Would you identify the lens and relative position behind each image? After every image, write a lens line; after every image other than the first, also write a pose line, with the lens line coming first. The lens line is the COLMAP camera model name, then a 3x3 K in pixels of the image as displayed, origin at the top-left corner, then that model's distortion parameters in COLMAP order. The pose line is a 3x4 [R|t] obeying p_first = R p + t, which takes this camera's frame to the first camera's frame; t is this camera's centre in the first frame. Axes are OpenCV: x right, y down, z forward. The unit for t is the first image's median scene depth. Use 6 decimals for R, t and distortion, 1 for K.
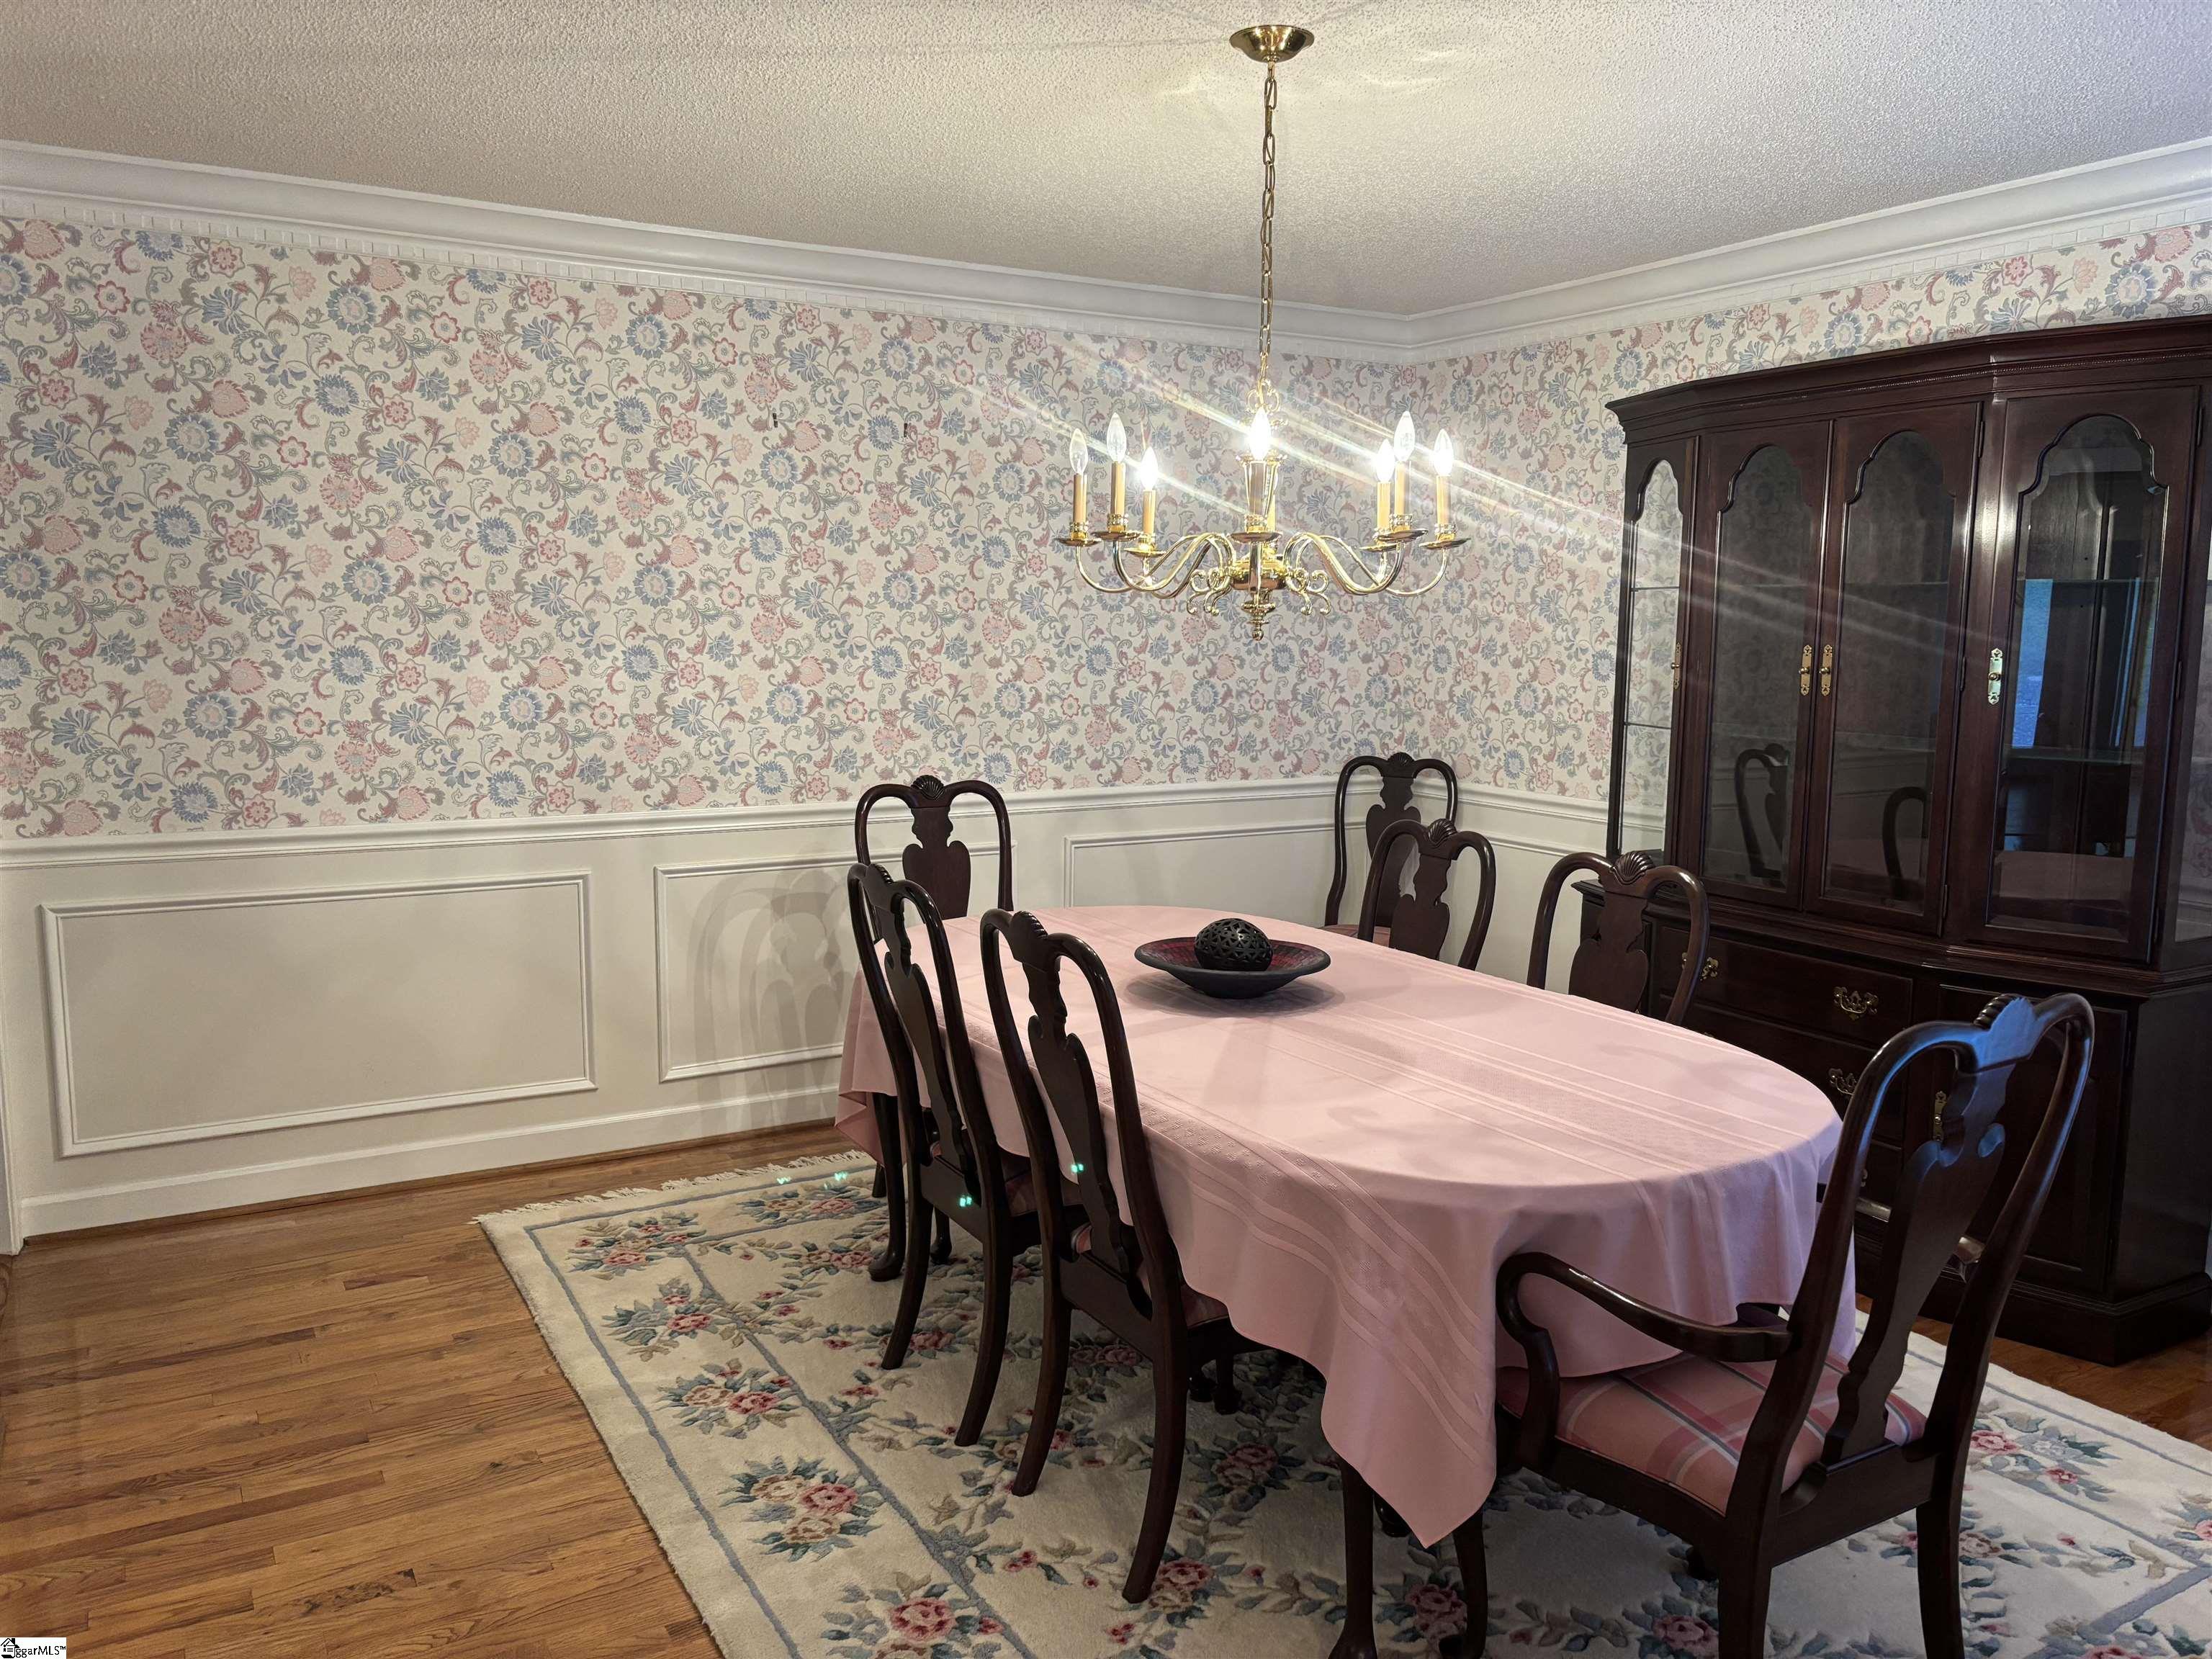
lens RADIAL K [[1666.5, 0, 1118.0], [0, 1666.5, 828.8], [0, 0, 1]] dist [0.016570, -0.010510]
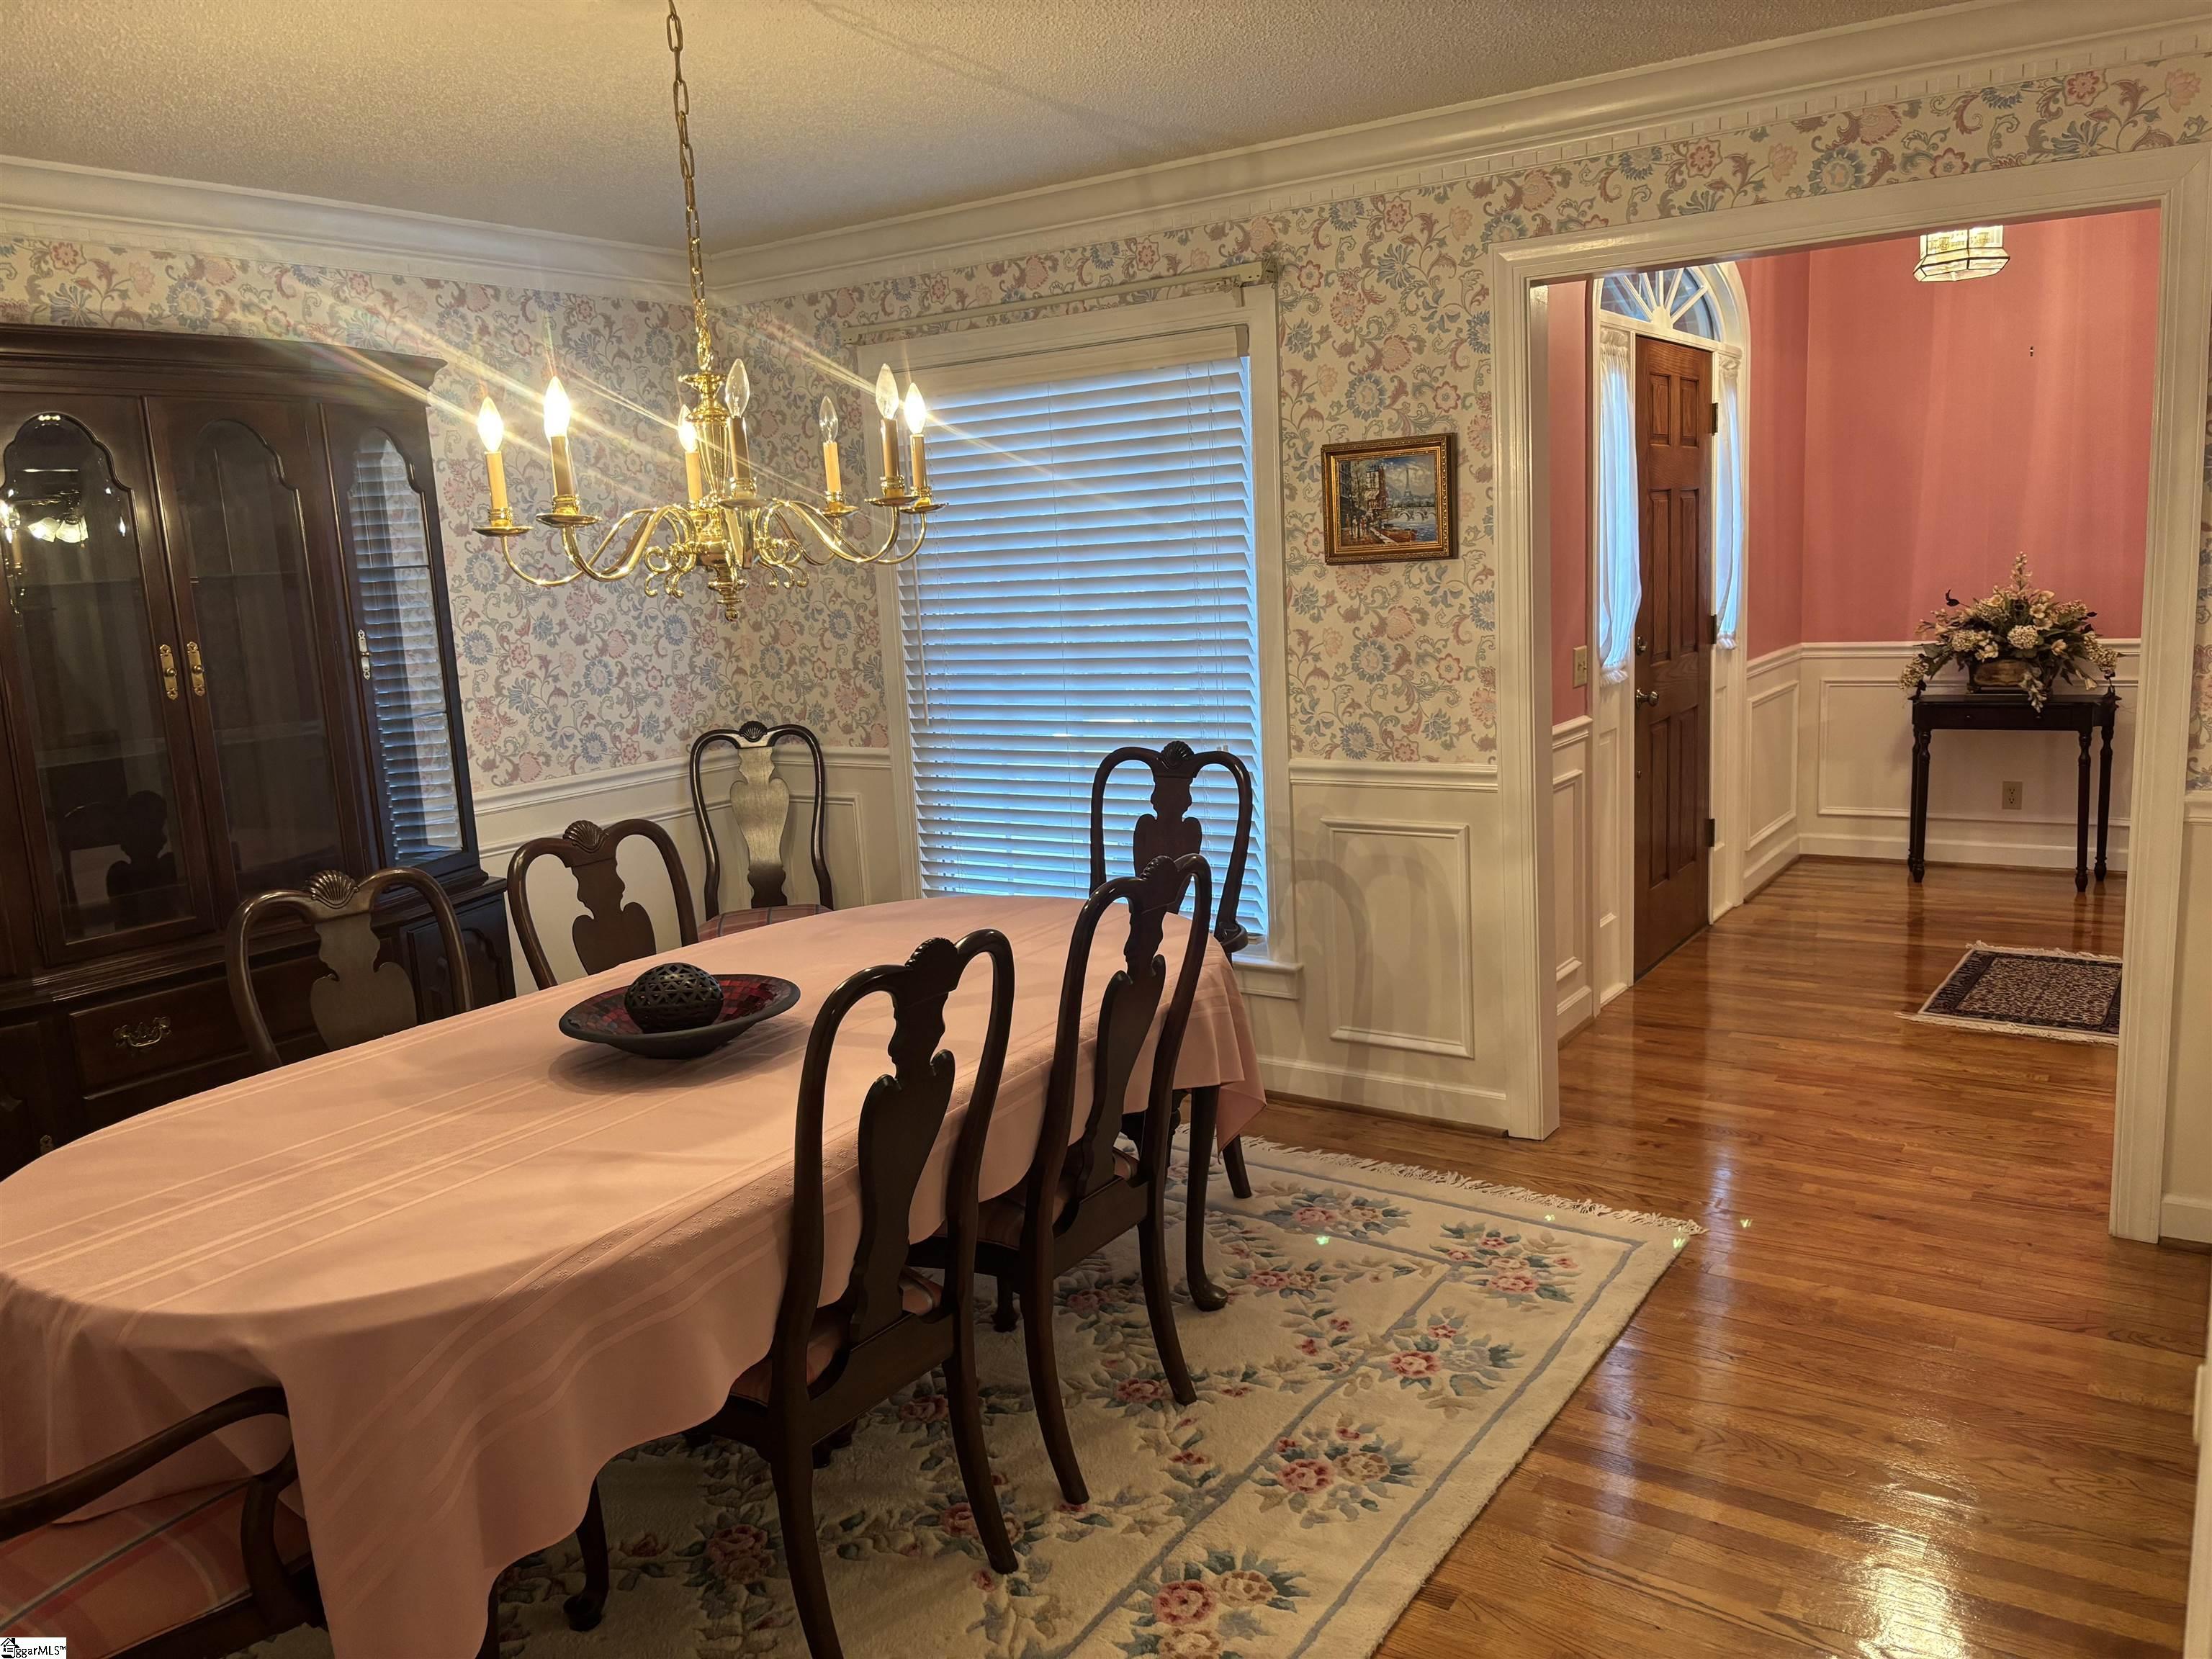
lens RADIAL K [[1666.5, 0, 1119.2], [0, 1666.5, 835.1], [0, 0, 1]] dist [0.016570, -0.010510]
pose [[-0.434699, -0.138557, 0.889853, -0.855927], [0.166524, 0.958688, 0.230623, -0.180941], [-0.885046, 0.248433, -0.393668, 1.248835]]
